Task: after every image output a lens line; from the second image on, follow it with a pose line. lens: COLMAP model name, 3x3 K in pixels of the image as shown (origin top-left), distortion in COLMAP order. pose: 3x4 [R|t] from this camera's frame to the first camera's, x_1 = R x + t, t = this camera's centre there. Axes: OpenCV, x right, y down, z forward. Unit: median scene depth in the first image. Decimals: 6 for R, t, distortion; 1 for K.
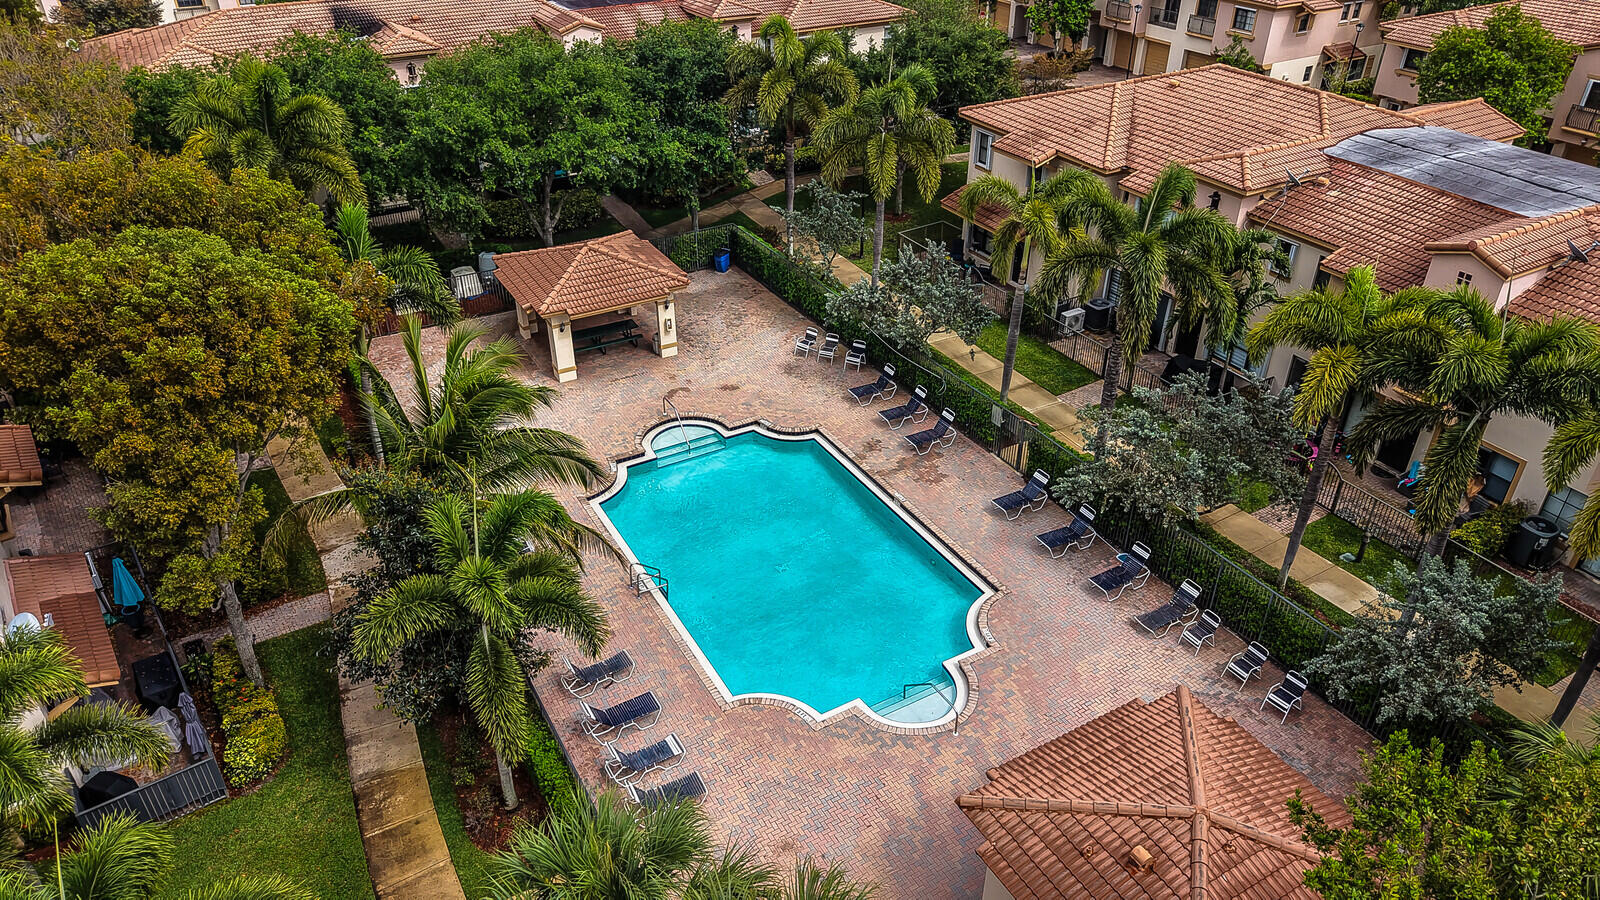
lens RADIAL K [[1062.7, 0, 807.1], [0, 1062.7, 444.0], [0, 0, 1]] dist [0.004447, -0.015234]
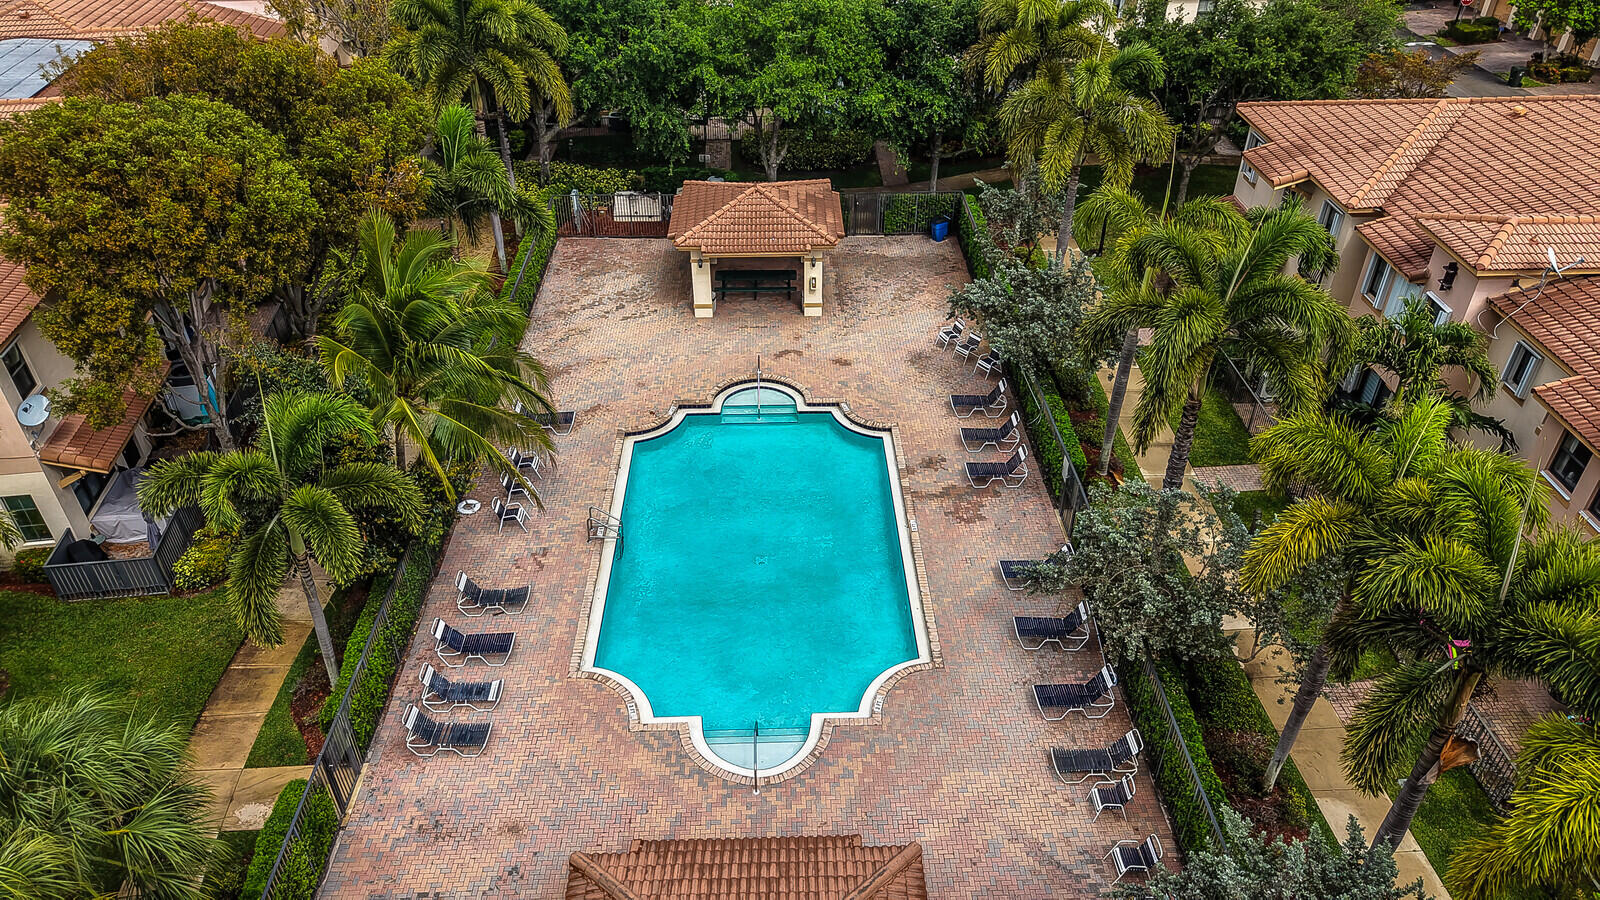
lens RADIAL K [[1062.7, 0, 798.8], [0, 1062.7, 453.7], [0, 0, 1]] dist [0.004447, -0.015234]
pose [[0.881303, 0.273155, -0.385606, 0.285590], [-0.249131, 0.961966, 0.112046, -0.072801], [0.401546, -0.002680, 0.915835, 0.124342]]
